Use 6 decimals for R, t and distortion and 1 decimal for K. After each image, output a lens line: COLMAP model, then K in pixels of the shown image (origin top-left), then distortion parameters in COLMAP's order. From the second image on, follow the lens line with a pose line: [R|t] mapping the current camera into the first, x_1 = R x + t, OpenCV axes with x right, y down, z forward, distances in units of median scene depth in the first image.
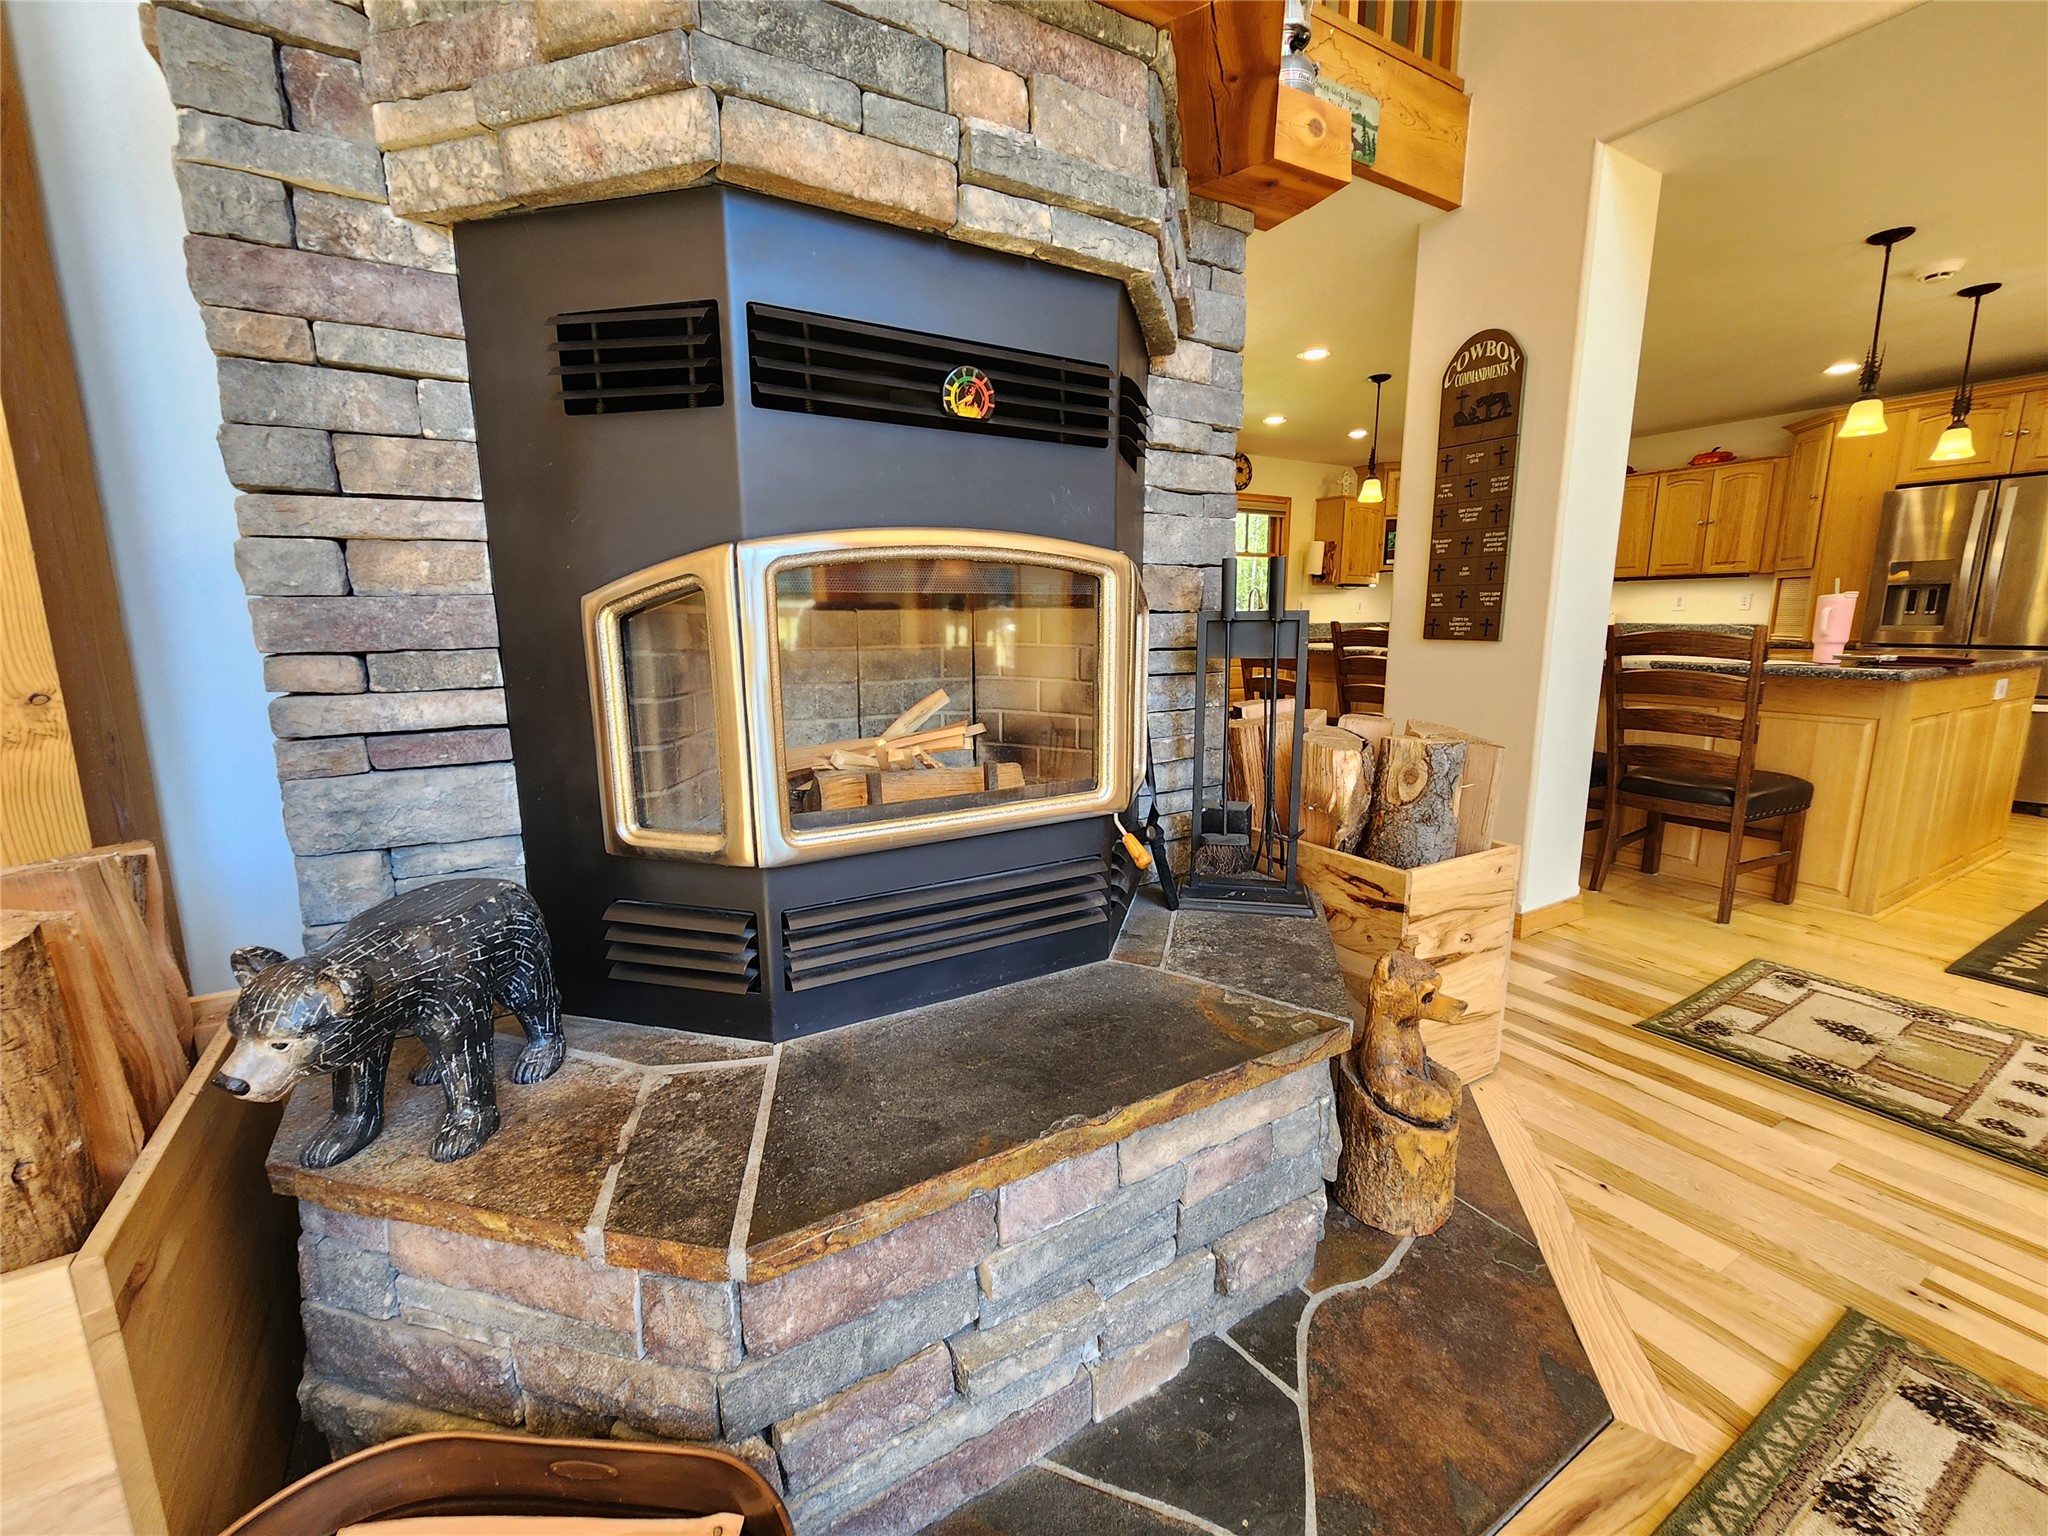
lens RADIAL K [[839.7, 0, 1022.4], [0, 839.7, 763.7], [0, 0, 1]] dist [-0.003764, 0.001033]
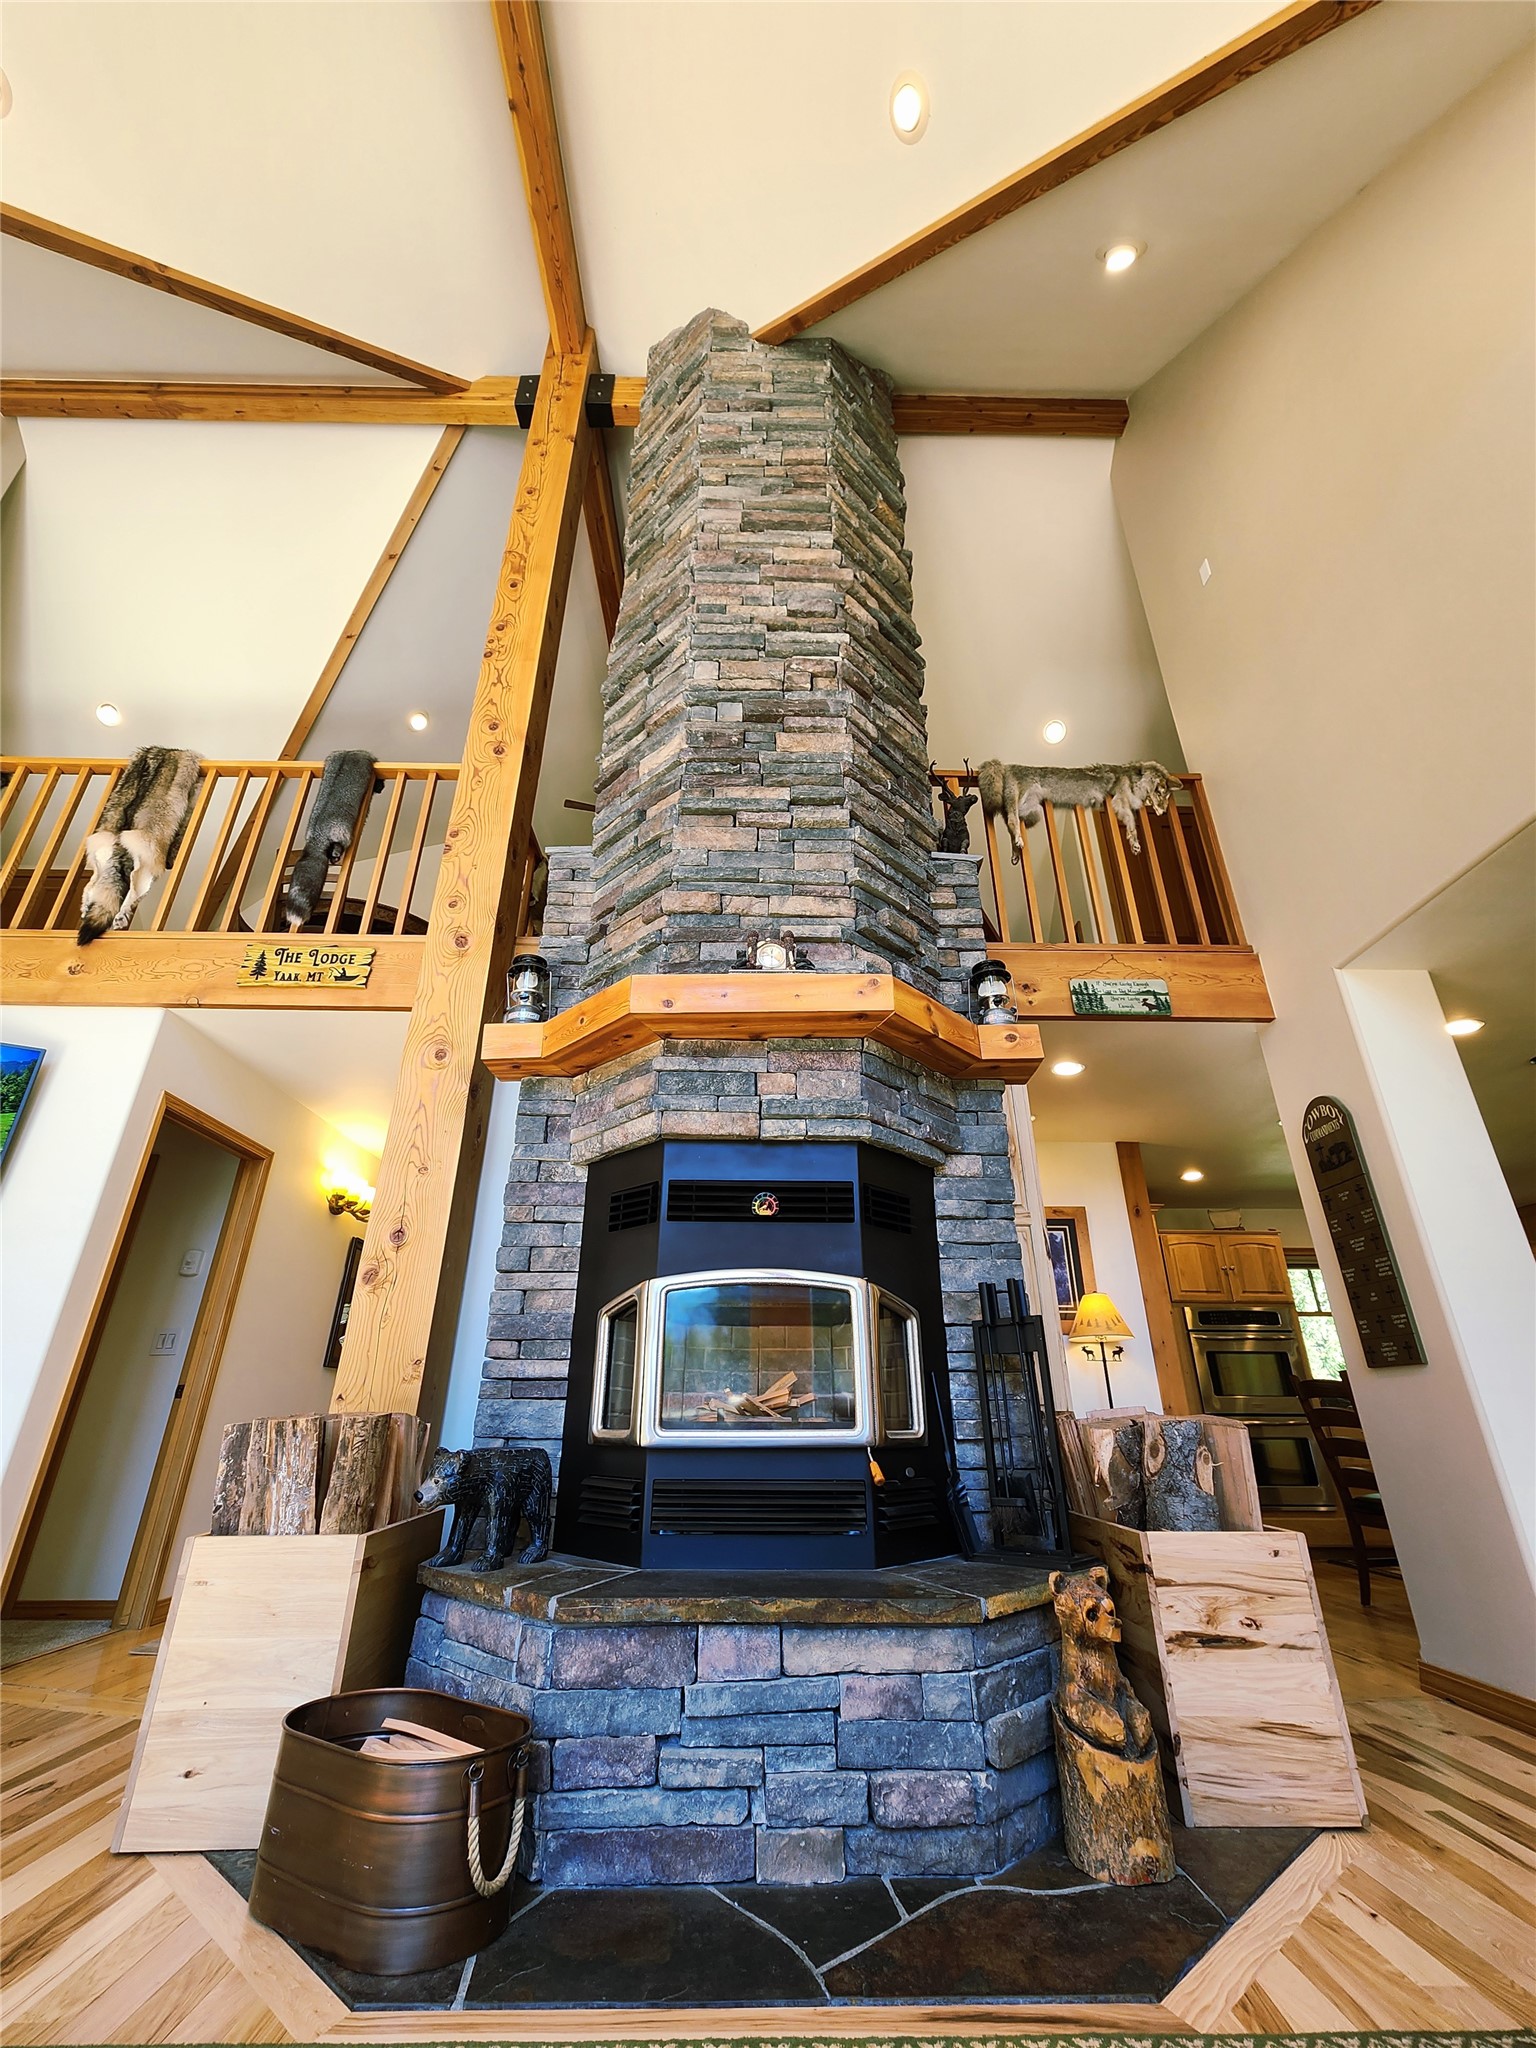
lens RADIAL K [[839.7, 0, 768.6], [0, 839.7, 1024.3], [0, 0, 1]] dist [-0.003764, 0.001033]
pose [[0.866443, -0.207137, -0.454281, 0.995753], [-0.096208, 0.823559, -0.559011, 0.364544], [0.489919, 0.528057, 0.693639, -0.698114]]
